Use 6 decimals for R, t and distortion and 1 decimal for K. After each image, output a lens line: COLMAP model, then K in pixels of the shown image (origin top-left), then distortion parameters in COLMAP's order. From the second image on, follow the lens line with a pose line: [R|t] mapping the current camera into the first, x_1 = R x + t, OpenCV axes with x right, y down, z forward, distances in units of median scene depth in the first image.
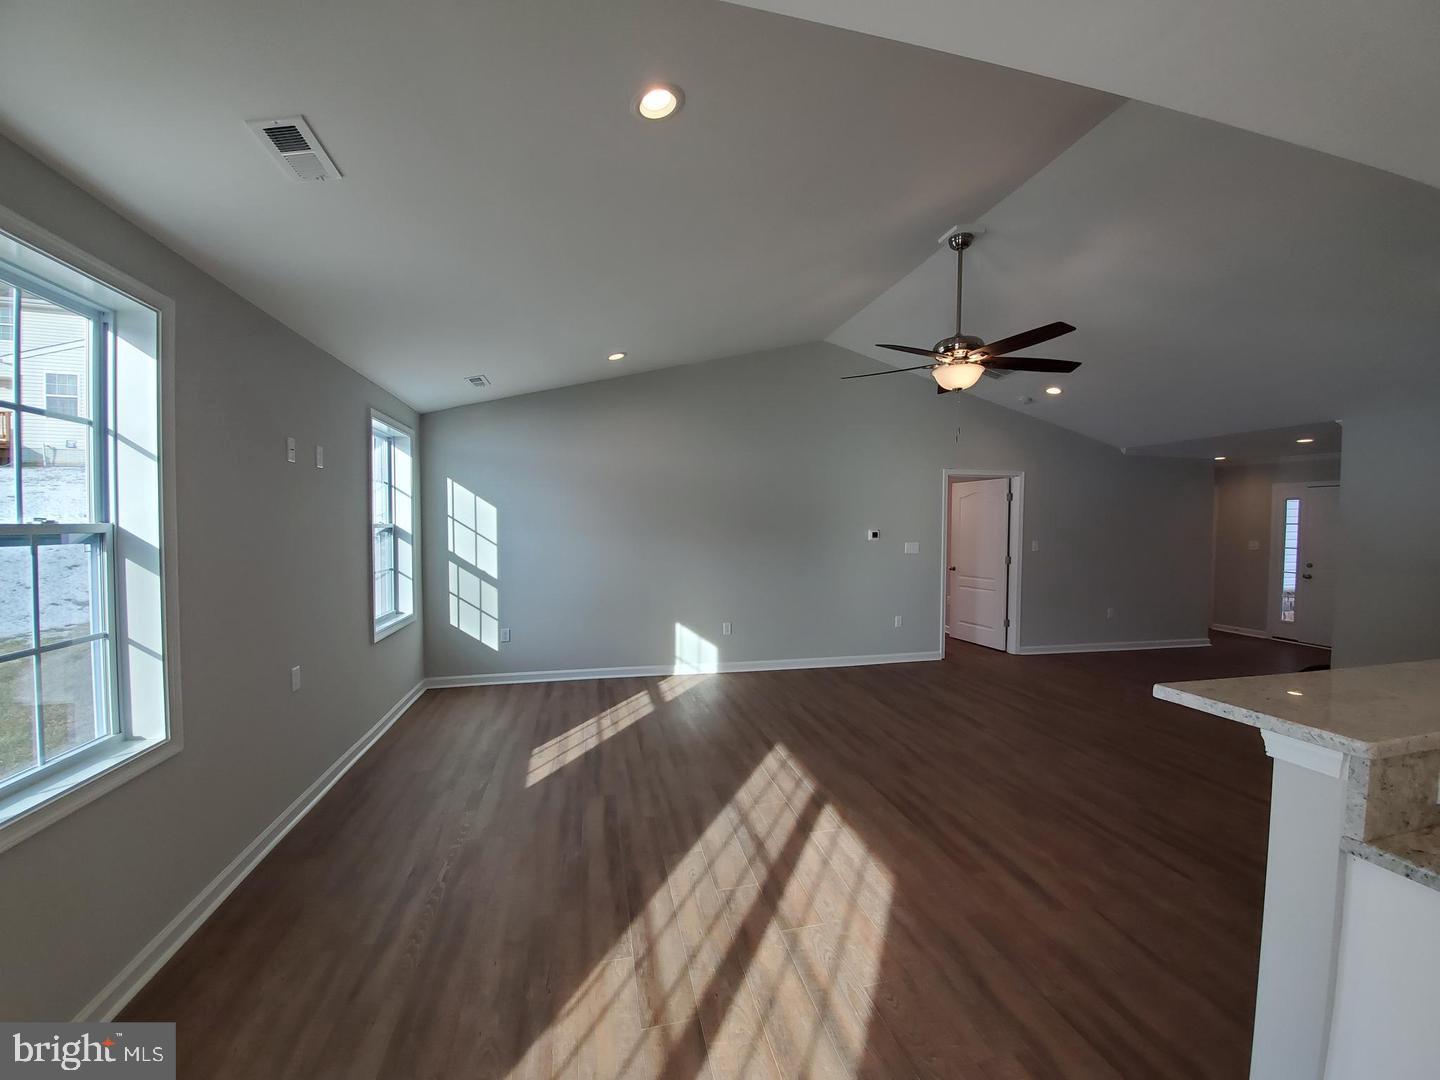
lens RADIAL K [[572.4, 0, 725.7], [0, 572.4, 543.6], [0, 0, 1]] dist [0.011118, -0.014715]
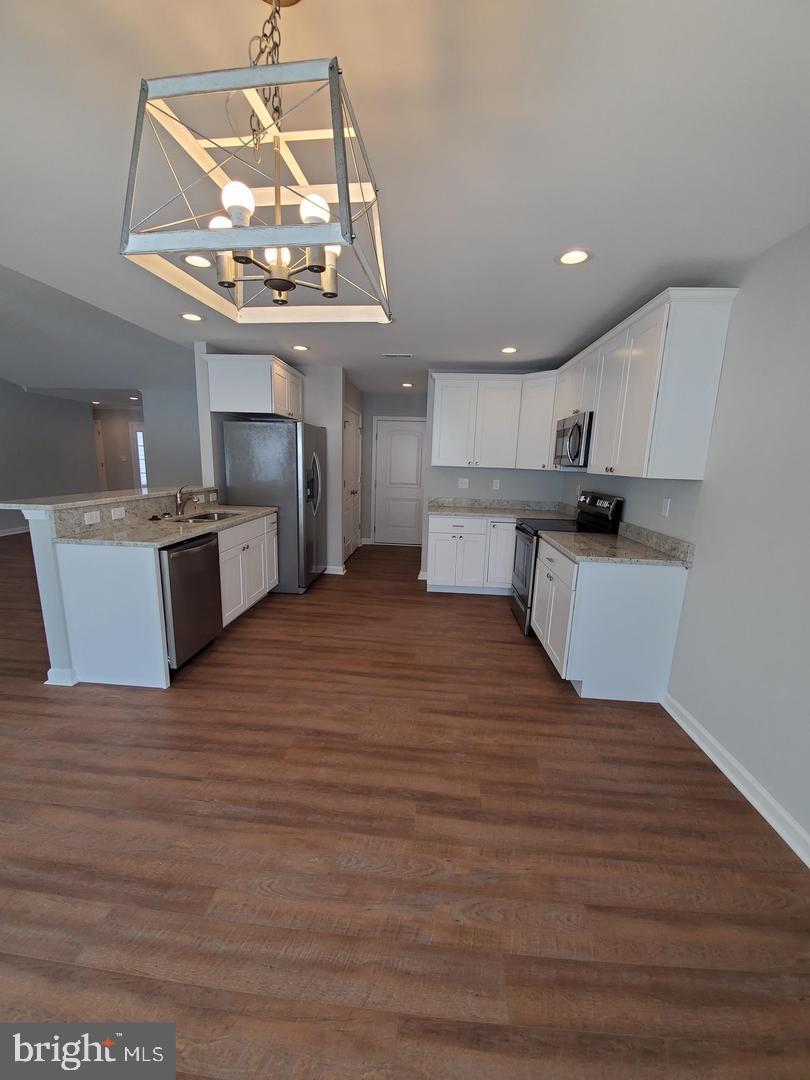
lens RADIAL K [[429.3, 0, 400.0], [0, 429.3, 543.6], [0, 0, 1]] dist [0.011118, -0.014715]
pose [[0.313948, -0.179294, 0.932357, -0.147431], [0.002938, 0.982186, 0.187887, 0.033655], [-0.949435, -0.056248, 0.308883, -0.452783]]
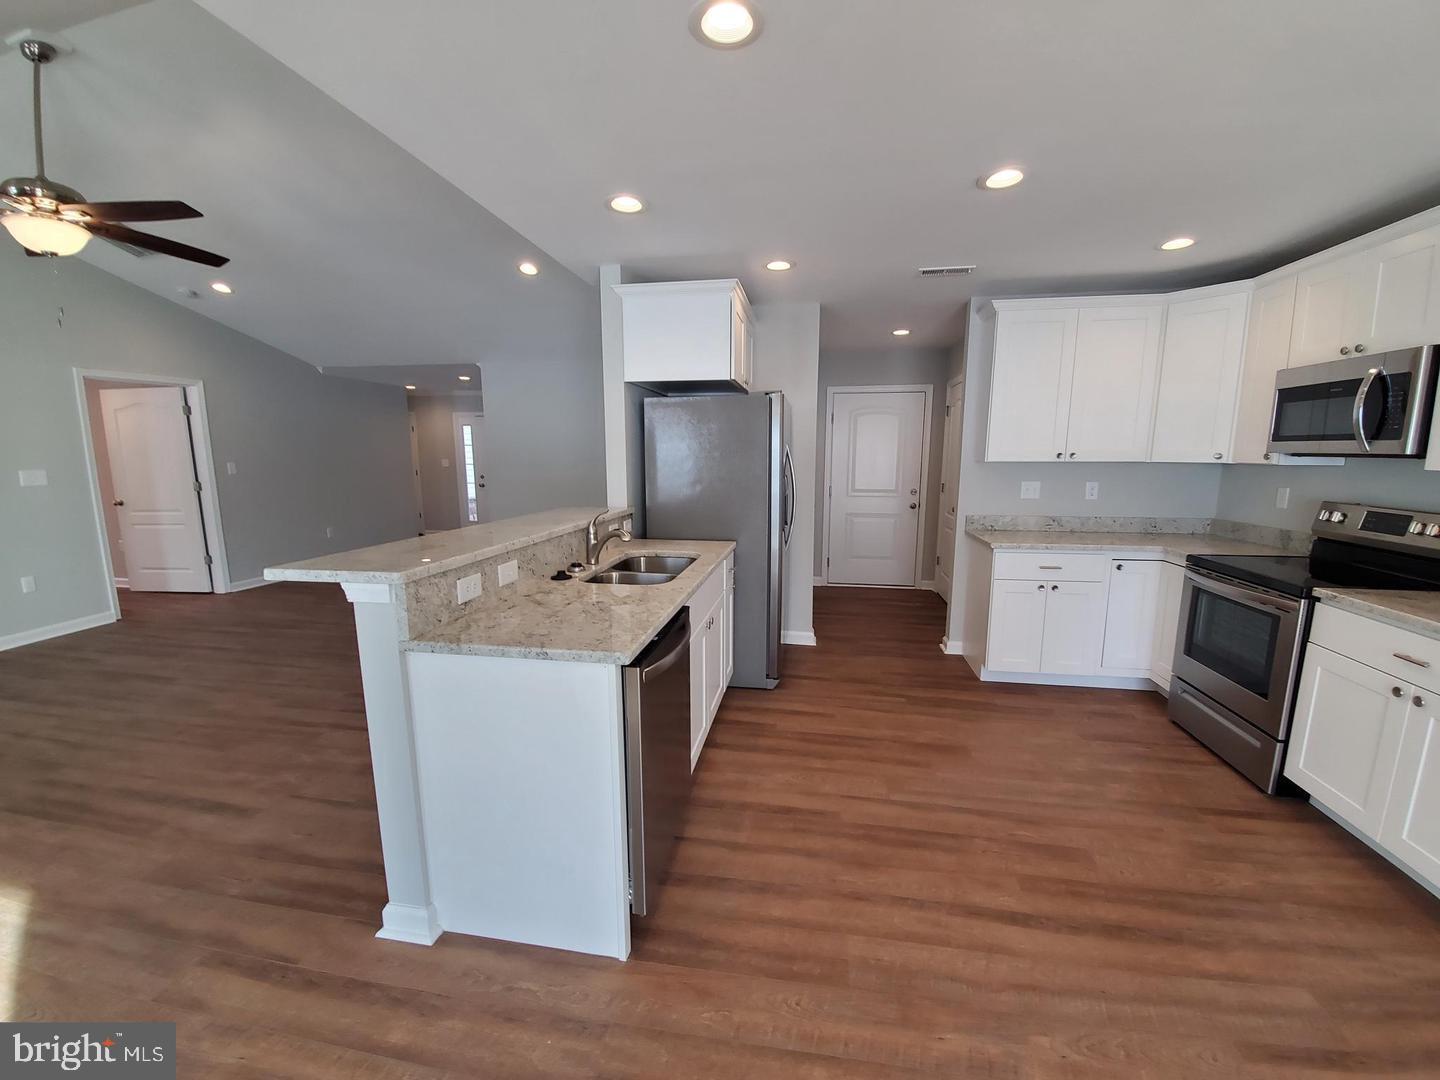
lens RADIAL K [[572.4, 0, 725.7], [0, 572.4, 543.6], [0, 0, 1]] dist [0.011118, -0.014715]
pose [[0.393439, -0.149969, 0.907036, 0.039102], [0.033498, 0.988289, 0.148873, 0.024379], [-0.918740, -0.028188, 0.393855, -0.099359]]
